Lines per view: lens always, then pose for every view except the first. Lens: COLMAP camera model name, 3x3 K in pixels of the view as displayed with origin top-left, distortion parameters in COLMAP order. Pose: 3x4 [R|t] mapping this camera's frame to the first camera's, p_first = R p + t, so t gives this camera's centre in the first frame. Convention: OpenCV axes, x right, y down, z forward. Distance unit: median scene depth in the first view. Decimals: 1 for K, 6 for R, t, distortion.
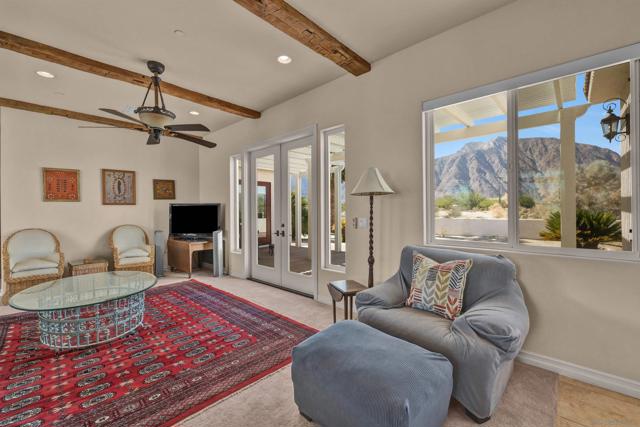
lens RADIAL K [[272.0, 0, 317.5], [0, 272.0, 209.4], [0, 0, 1]] dist [0.000014, -0.000396]
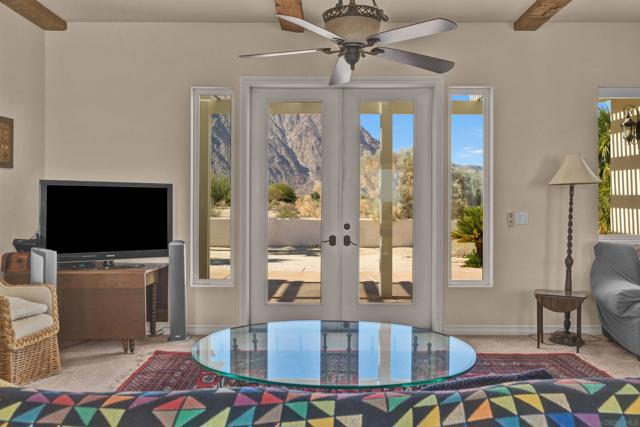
lens RADIAL K [[528.0, 0, 323.9], [0, 528.0, 208.3], [0, 0, 1]] dist [0.017926, 0.008392]
pose [[0.731555, 0.007471, 0.681742, -1.358455], [-0.013673, 0.999900, 0.003714, 0.021869], [-0.681645, -0.012039, 0.731584, 0.266729]]
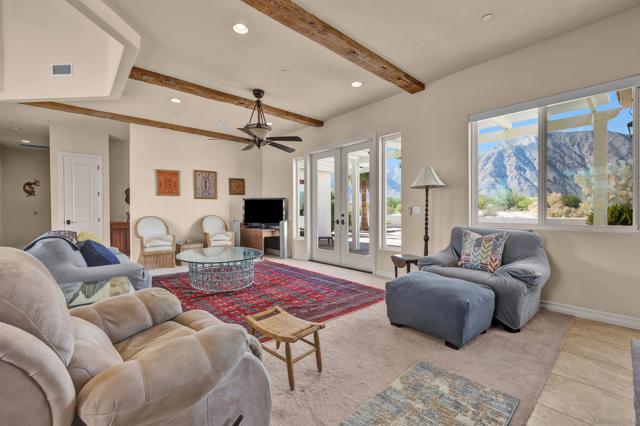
lens RADIAL K [[272.0, 0, 316.2], [0, 272.0, 211.1], [0, 0, 1]] dist [0.000014, -0.000396]
pose [[0.994843, 0.005216, -0.101289, -0.174385], [-0.004331, 0.999951, 0.008950, 0.043237], [0.101331, -0.008465, 0.994817, -0.310156]]
